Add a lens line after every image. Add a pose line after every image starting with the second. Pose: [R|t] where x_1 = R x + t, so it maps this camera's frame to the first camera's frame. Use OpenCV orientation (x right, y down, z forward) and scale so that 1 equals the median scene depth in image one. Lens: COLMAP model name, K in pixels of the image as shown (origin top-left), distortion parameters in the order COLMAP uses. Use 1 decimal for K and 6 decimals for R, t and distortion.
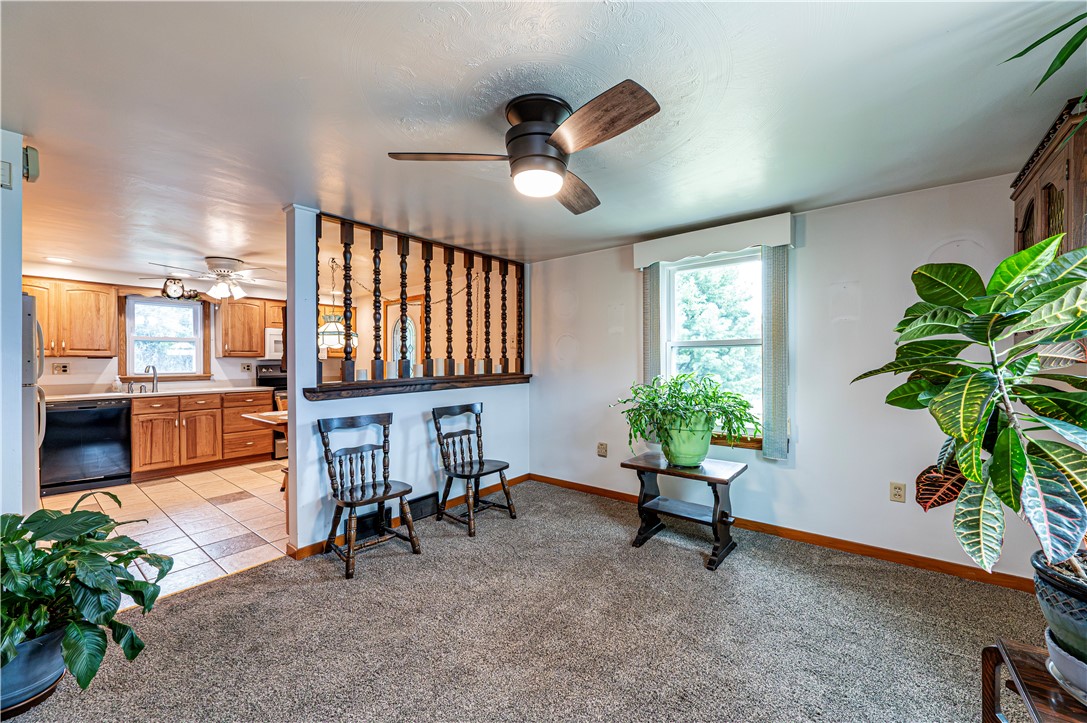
lens RADIAL K [[432.2, 0, 547.0], [0, 432.2, 362.5], [0, 0, 1]] dist [0.001191, -0.000031]
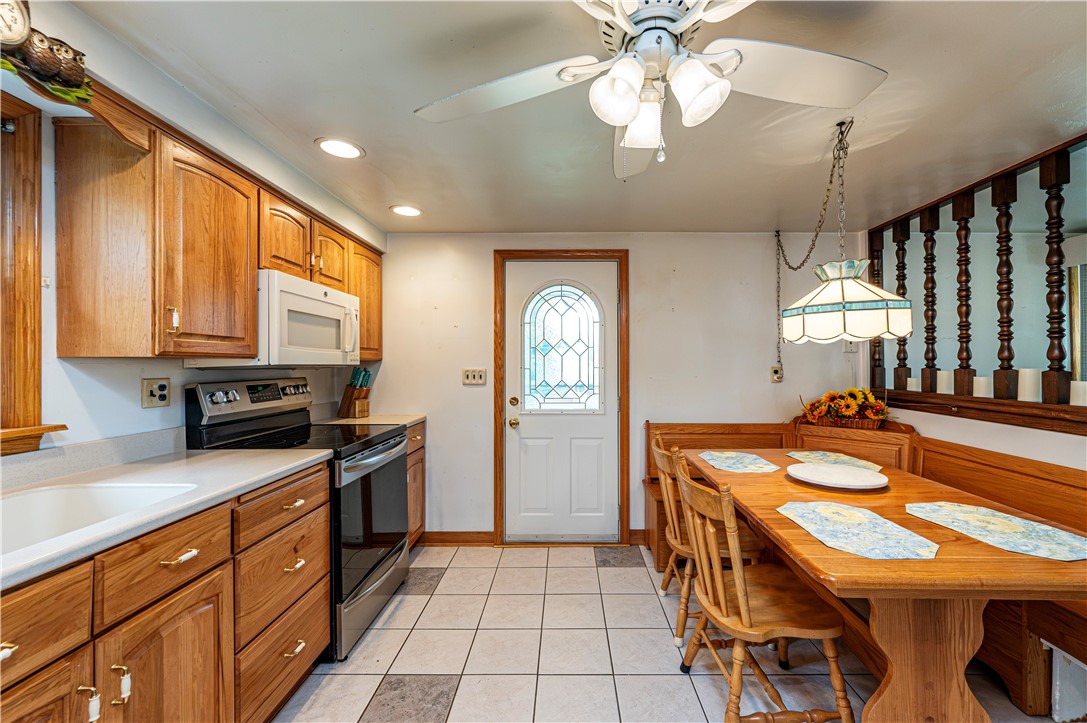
lens RADIAL K [[430.9, 0, 567.2], [0, 430.9, 362.3], [0, 0, 1]] dist [0.001745, -0.000103]
pose [[0.776010, 0.010253, 0.630638, -0.787072], [-0.002909, 0.999915, -0.012677, -0.006846], [-0.630714, 0.008003, 0.775974, 0.698842]]
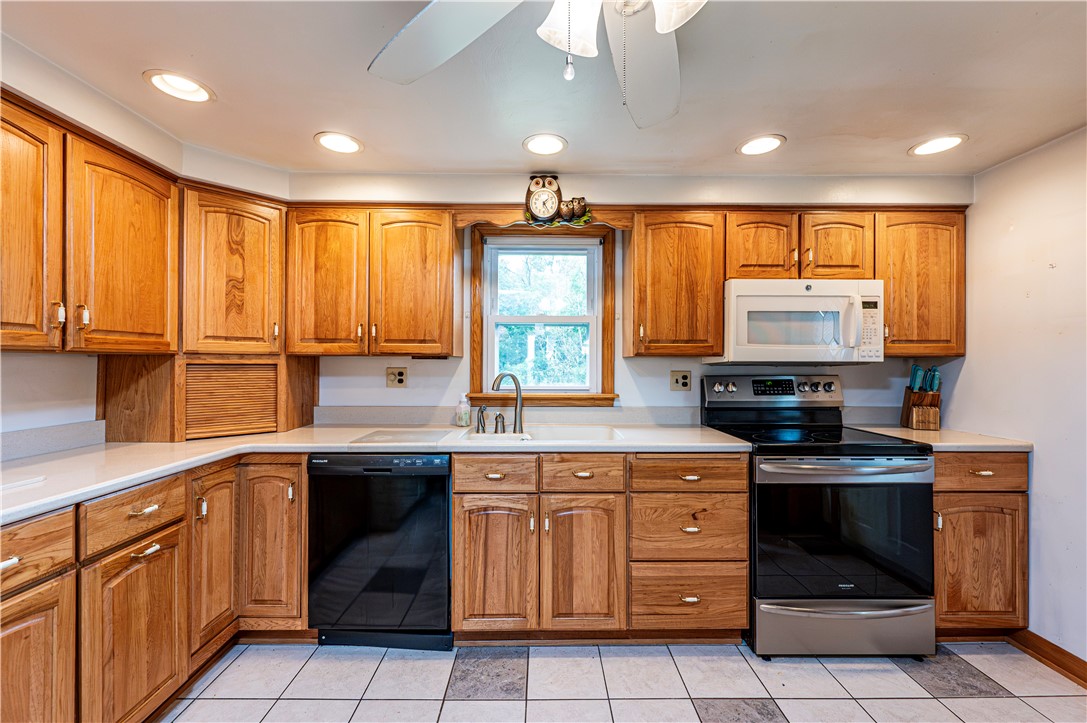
lens RADIAL K [[439.4, 0, 543.1], [0, 439.4, 363.0], [0, 0, 1]] dist [-0.001211, -0.000356]
pose [[0.632073, 0.008086, -0.774867, -0.522255], [-0.009550, 0.999951, 0.002644, -0.006501], [0.774850, 0.005729, 0.632119, 0.726683]]
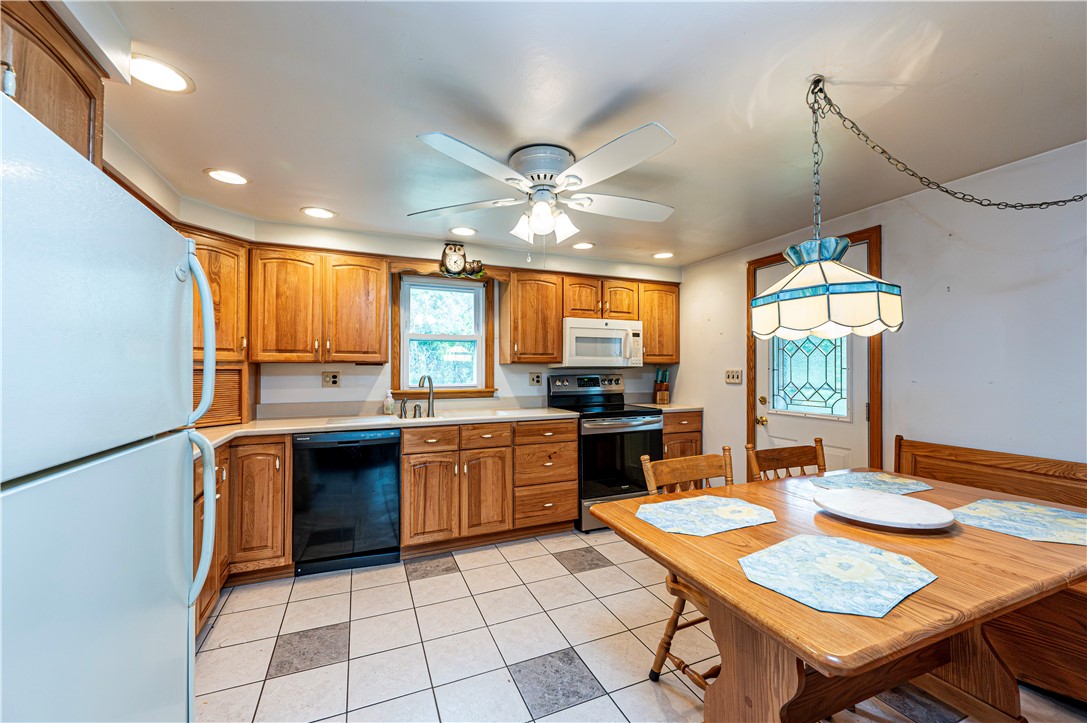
lens RADIAL K [[432.2, 0, 547.0], [0, 432.2, 362.5], [0, 0, 1]] dist [0.001191, -0.000031]
pose [[0.885739, -0.001808, -0.464179, -0.435766], [-0.005548, 0.999880, -0.014481, -0.004791], [0.464150, 0.015402, 0.885623, 0.489468]]
